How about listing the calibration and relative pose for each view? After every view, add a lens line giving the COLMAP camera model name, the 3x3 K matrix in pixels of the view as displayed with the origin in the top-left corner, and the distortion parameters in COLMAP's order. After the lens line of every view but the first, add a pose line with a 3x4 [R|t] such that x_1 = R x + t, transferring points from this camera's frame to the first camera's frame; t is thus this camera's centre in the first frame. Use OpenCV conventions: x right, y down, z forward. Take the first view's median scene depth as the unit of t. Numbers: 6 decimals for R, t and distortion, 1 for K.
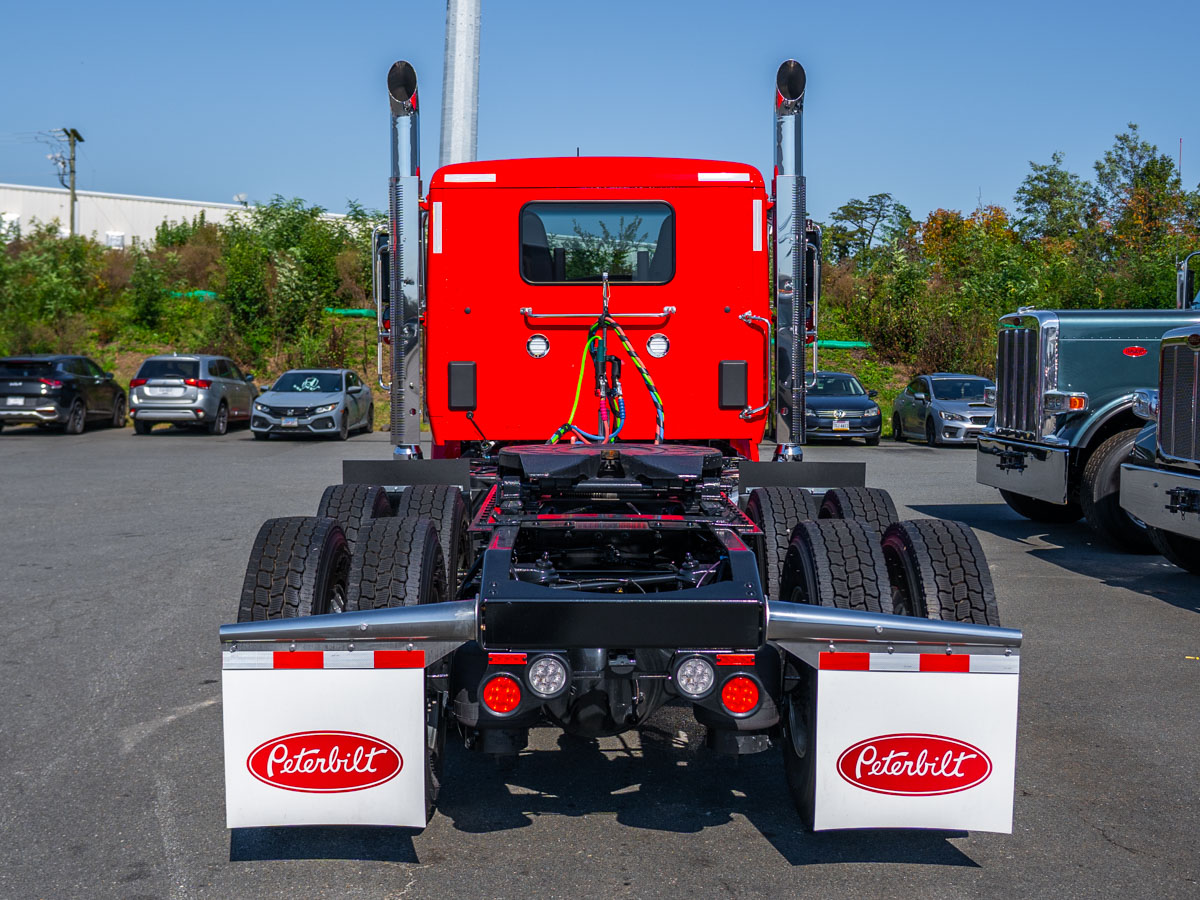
lens RADIAL K [[1525.3, 0, 574.0], [0, 1525.3, 481.5], [0, 0, 1]] dist [-0.011463, 0.000000]
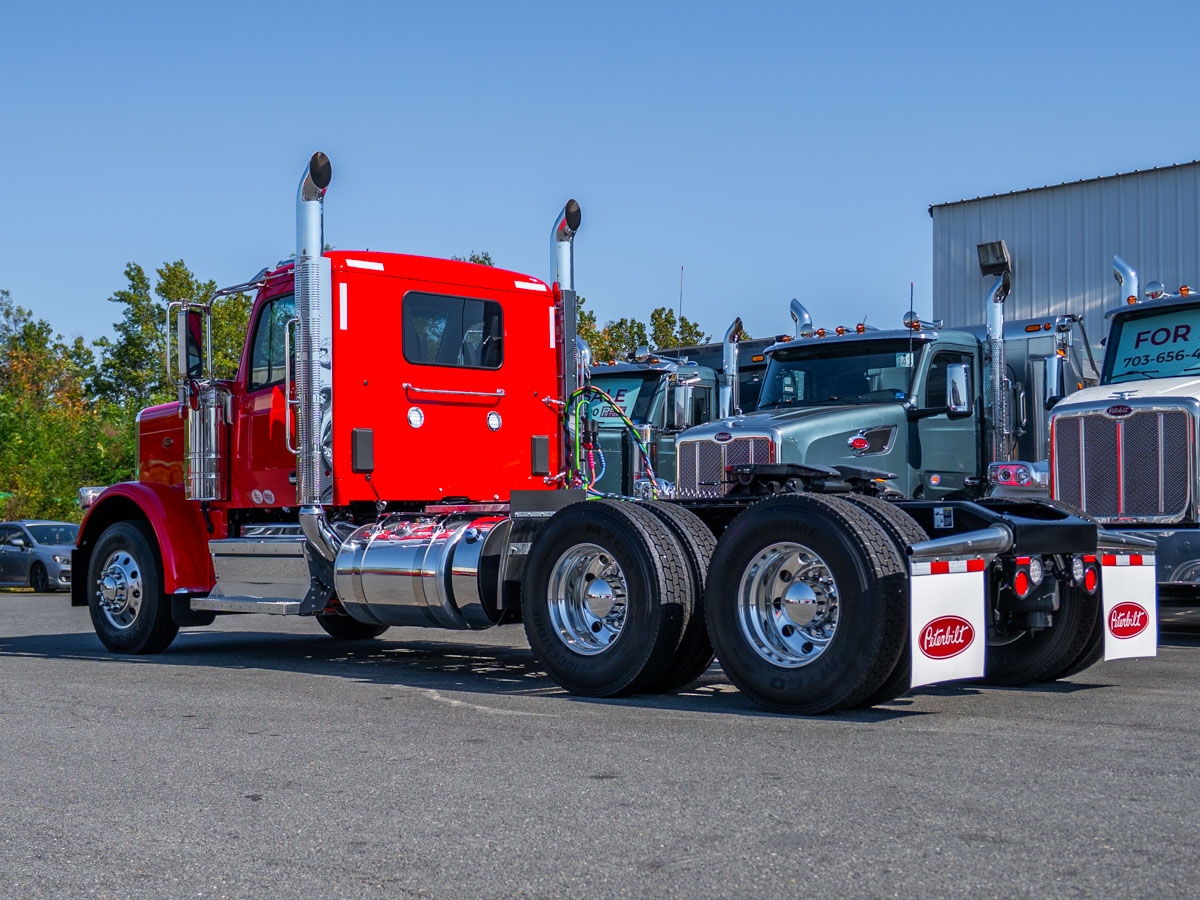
lens RADIAL K [[1698.4, 0, 591.7], [0, 1698.4, 457.4], [0, 0, 1]] dist [-0.071834, 0.000000]
pose [[0.681871, 0.026307, 0.730999, -1.617960], [0.075013, 0.991569, -0.105655, 0.158761], [-0.727616, 0.126877, 0.674149, 0.116107]]
